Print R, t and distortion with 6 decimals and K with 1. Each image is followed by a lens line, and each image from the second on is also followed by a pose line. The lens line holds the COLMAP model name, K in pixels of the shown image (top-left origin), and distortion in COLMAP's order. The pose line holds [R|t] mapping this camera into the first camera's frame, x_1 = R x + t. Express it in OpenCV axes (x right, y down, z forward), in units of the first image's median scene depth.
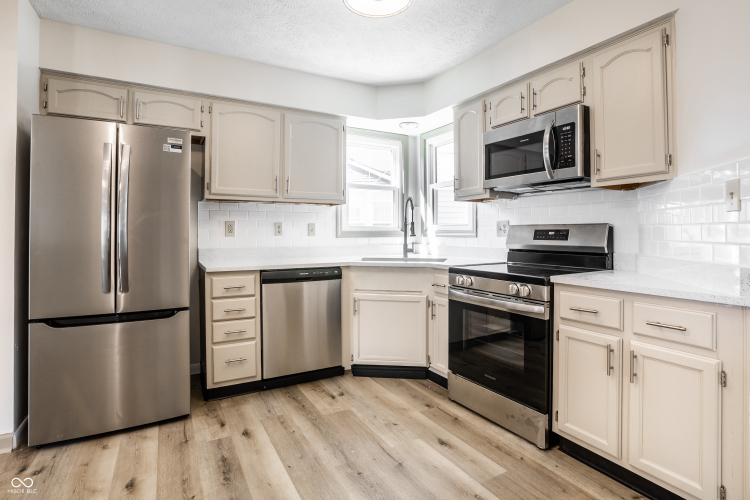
lens RADIAL K [[365.5, 0, 368.8], [0, 365.5, 229.9], [0, 0, 1]] dist [-0.055734, 0.018988]
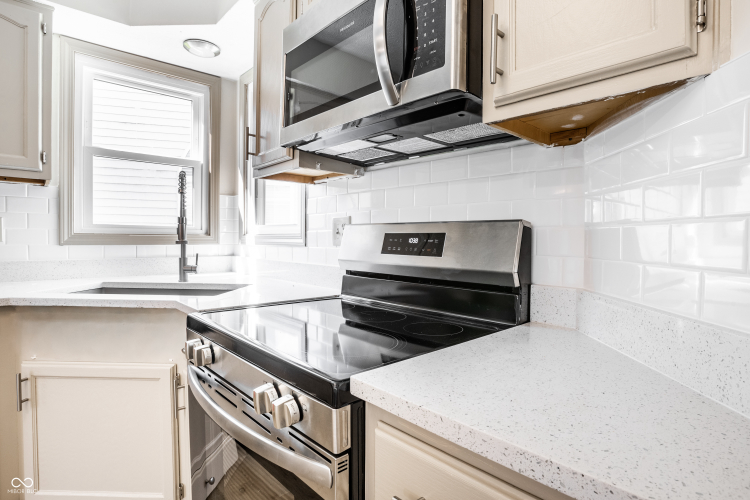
lens RADIAL K [[365.5, 0, 369.8], [0, 365.5, 247.6], [0, 0, 1]] dist [-0.055734, 0.018988]
pose [[0.982767, 0.006073, 0.184748, 0.383481], [-0.012248, 0.999403, 0.032304, 0.003596], [-0.184442, -0.034010, 0.982255, 0.567508]]
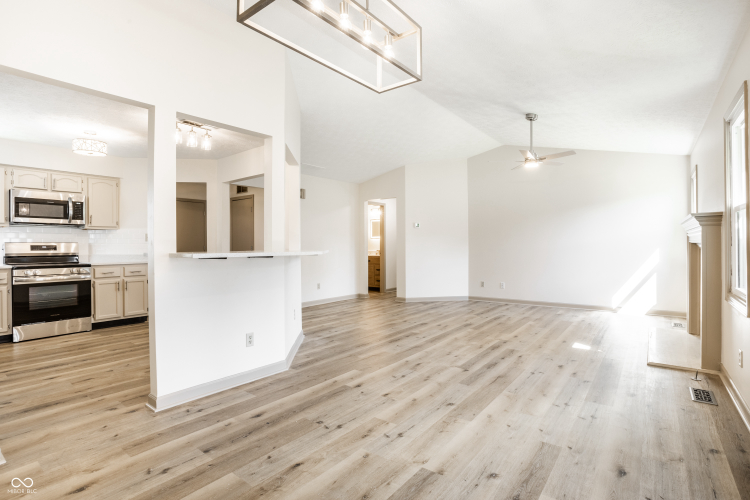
lens RADIAL K [[365.5, 0, 392.0], [0, 365.5, 243.5], [0, 0, 1]] dist [-0.055734, 0.018988]
pose [[-0.436727, 0.006171, 0.899573, -2.311372], [-0.000687, 0.999974, -0.007193, 0.003089], [-0.899594, -0.003759, -0.436712, 0.129862]]
